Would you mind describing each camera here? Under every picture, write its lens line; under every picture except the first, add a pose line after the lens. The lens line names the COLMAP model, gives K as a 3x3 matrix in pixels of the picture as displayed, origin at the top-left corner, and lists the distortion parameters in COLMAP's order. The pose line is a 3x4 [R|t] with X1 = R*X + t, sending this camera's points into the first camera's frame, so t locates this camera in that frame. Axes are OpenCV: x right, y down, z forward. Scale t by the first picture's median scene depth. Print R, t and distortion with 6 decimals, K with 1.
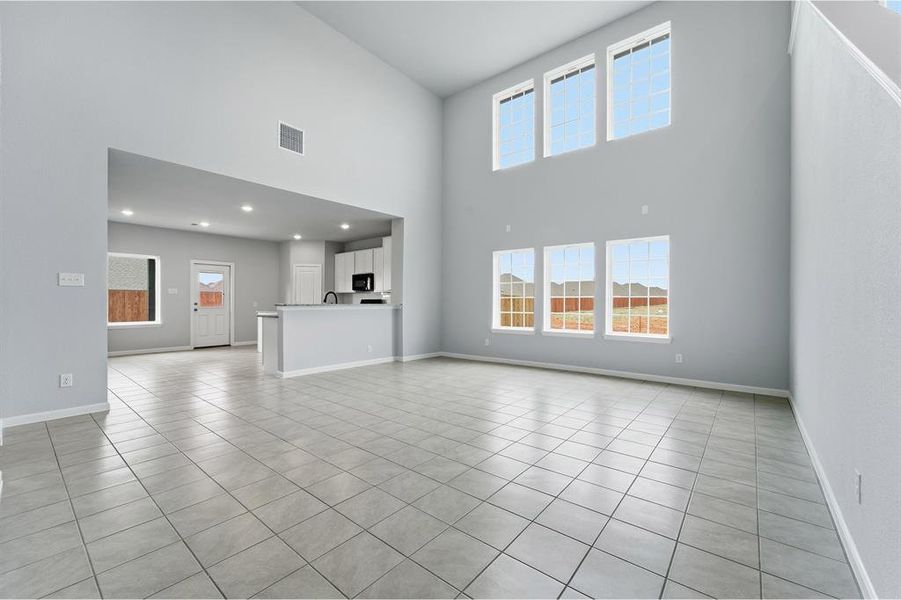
lens RADIAL K [[370.0, 0, 446.8], [0, 370.0, 302.7], [0, 0, 1]] dist [-0.008215, 0.002853]
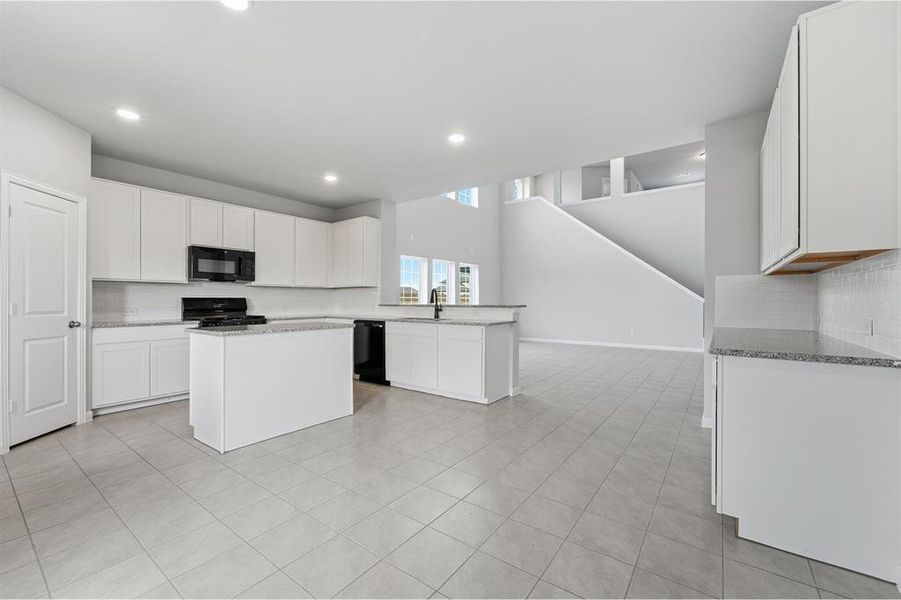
lens RADIAL K [[370.0, 0, 451.6], [0, 370.0, 299.0], [0, 0, 1]] dist [-0.008215, 0.002853]
pose [[-0.050132, -0.002199, 0.998740, -0.780082], [0.002539, 0.999994, 0.002329, -0.007602], [-0.998739, 0.002652, -0.050126, 0.728162]]
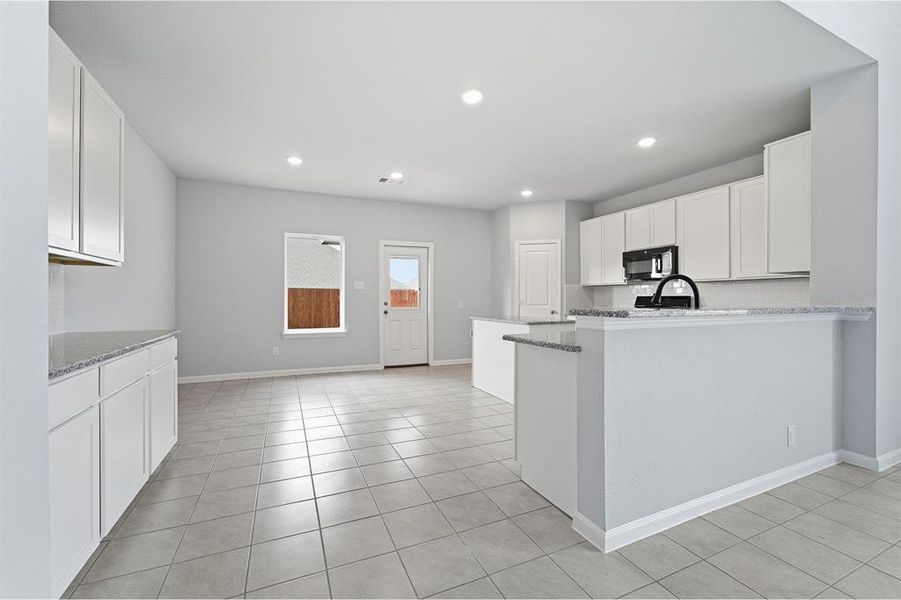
lens RADIAL K [[370.0, 0, 453.1], [0, 370.0, 296.8], [0, 0, 1]] dist [-0.008215, 0.002853]
pose [[0.906756, -0.004654, -0.421630, -0.263776], [0.000301, 0.999946, -0.010390, -0.002484], [0.421655, 0.009294, 0.906709, 0.407341]]
